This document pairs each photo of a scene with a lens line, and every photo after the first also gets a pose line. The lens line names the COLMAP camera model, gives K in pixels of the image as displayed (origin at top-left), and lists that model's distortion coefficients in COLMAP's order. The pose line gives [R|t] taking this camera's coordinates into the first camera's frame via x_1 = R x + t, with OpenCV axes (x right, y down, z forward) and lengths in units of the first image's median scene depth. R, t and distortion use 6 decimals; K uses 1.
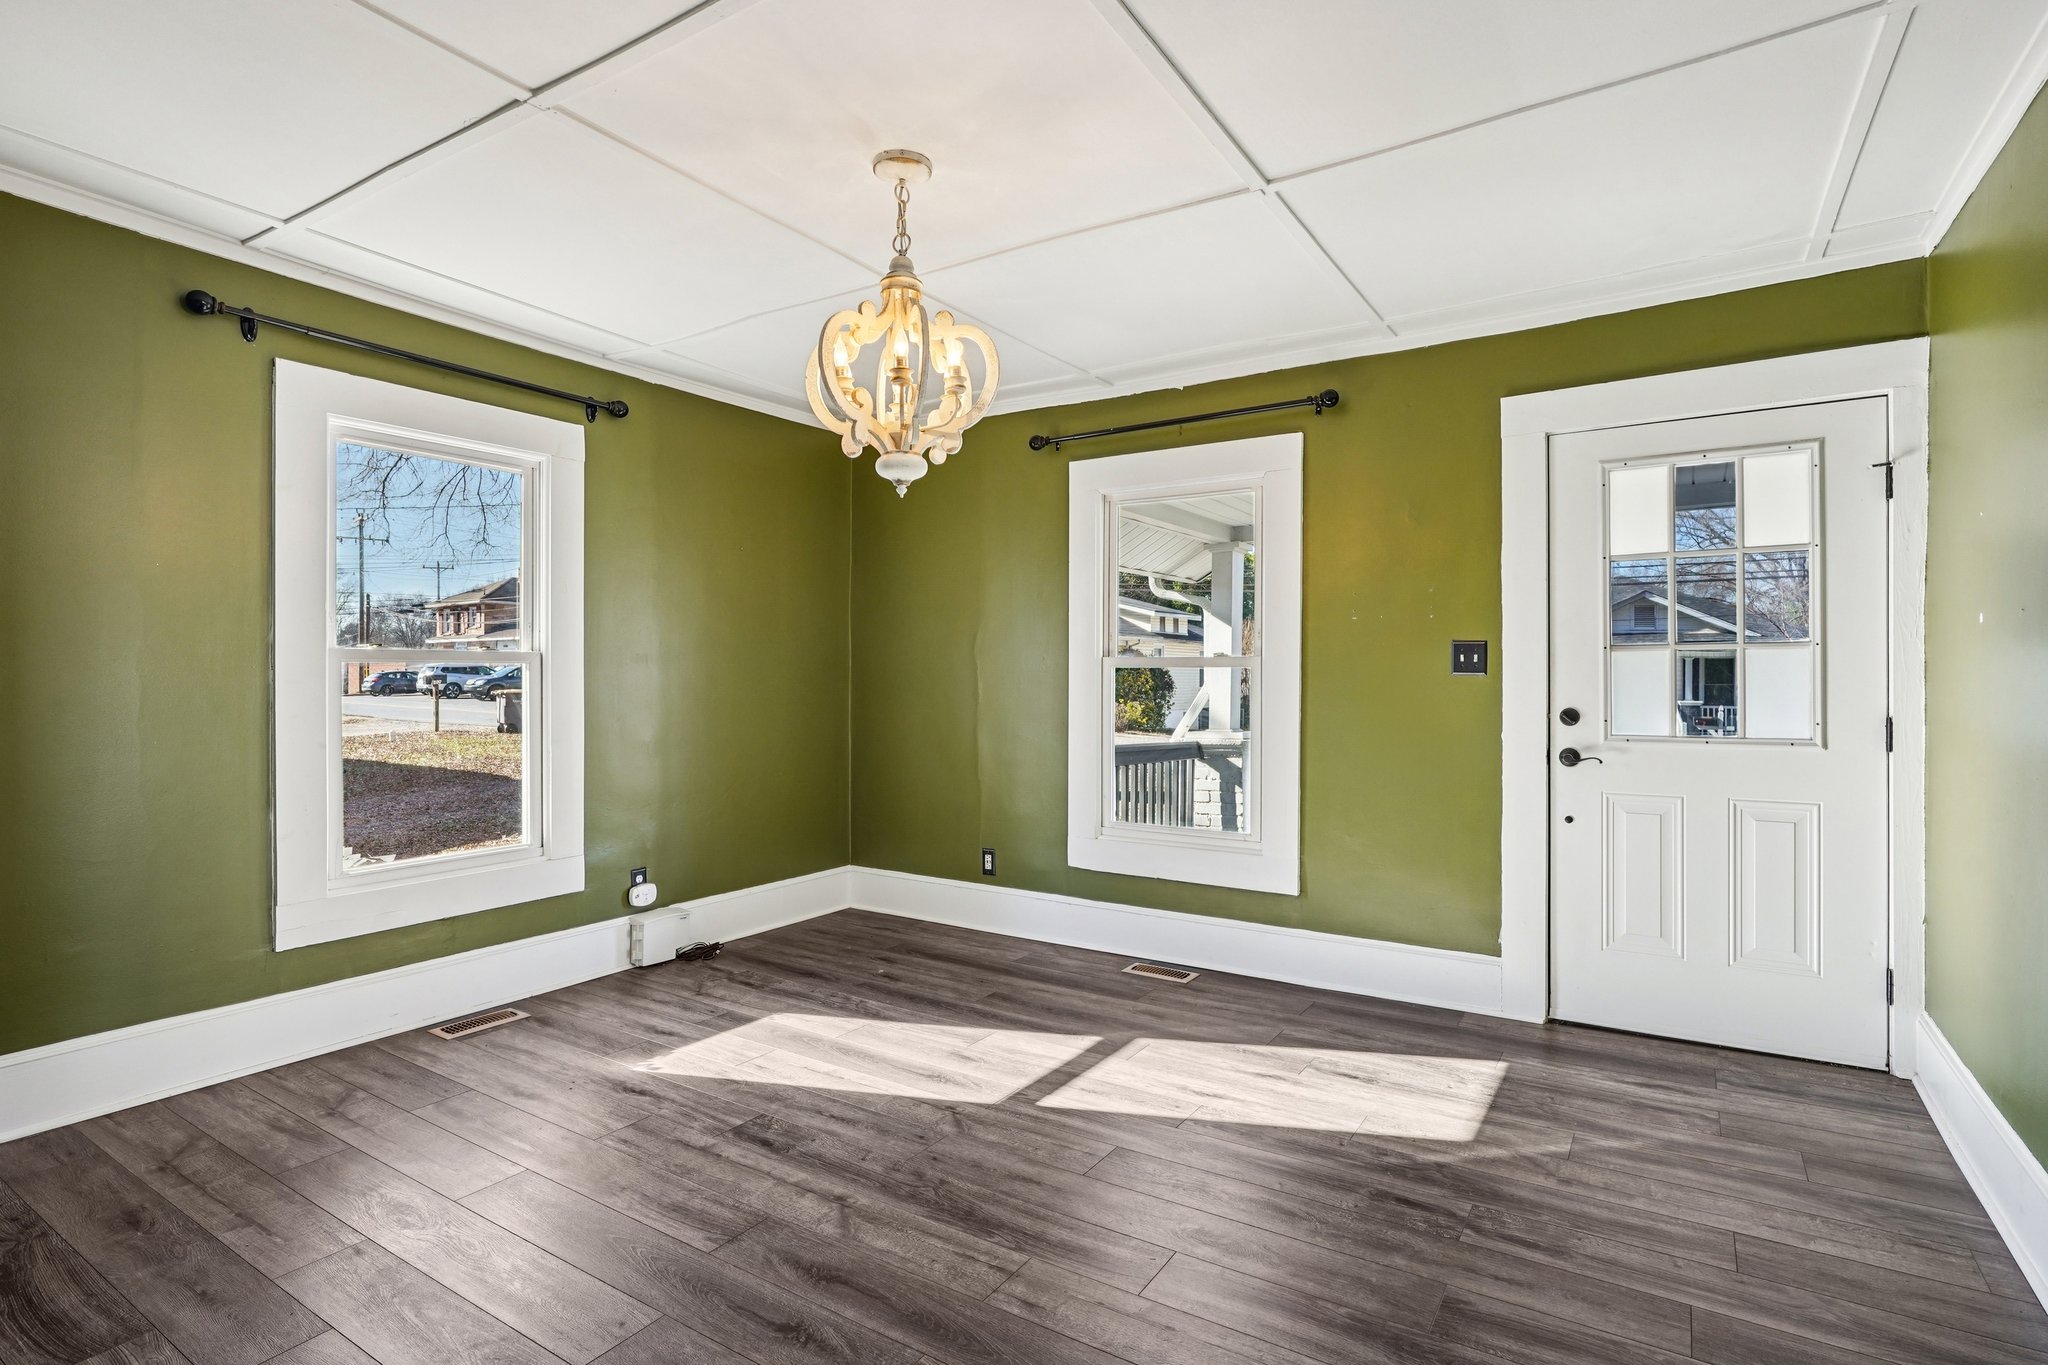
lens RADIAL K [[1030.7, 0, 1030.3], [0, 1030.7, 670.3], [0, 0, 1]] dist [-0.009732, 0.007617]
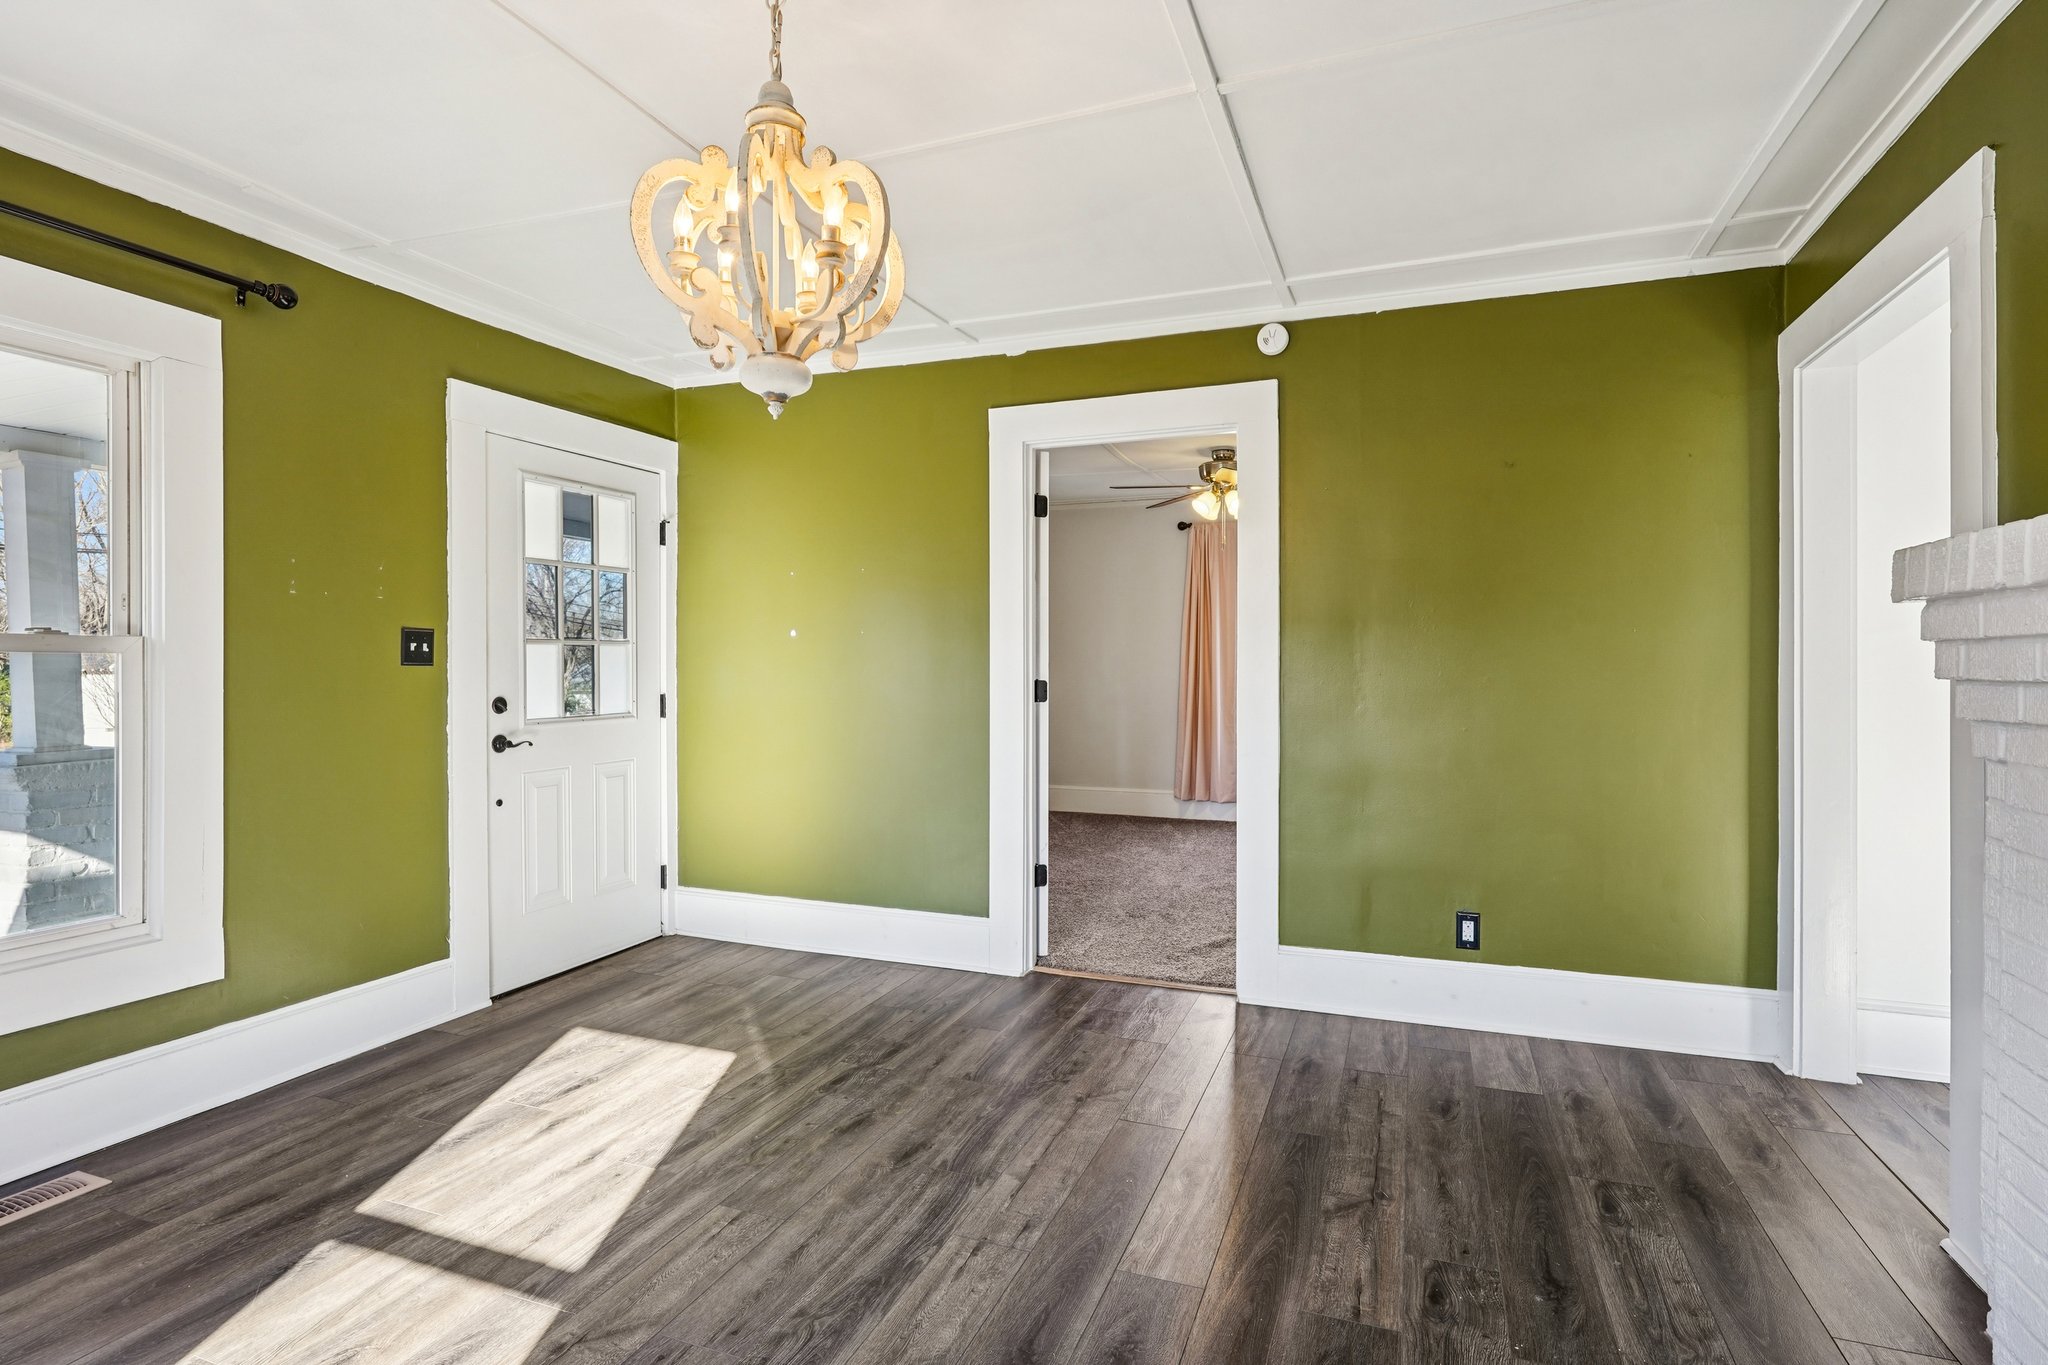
lens RADIAL K [[1030.7, 0, 1016.7], [0, 1030.7, 672.6], [0, 0, 1]] dist [-0.009732, 0.007617]
pose [[-0.199048, -0.008487, 0.979953, -0.694400], [-0.004445, 0.999960, 0.007758, 0.001116], [-0.979980, -0.002812, -0.199078, 0.783828]]
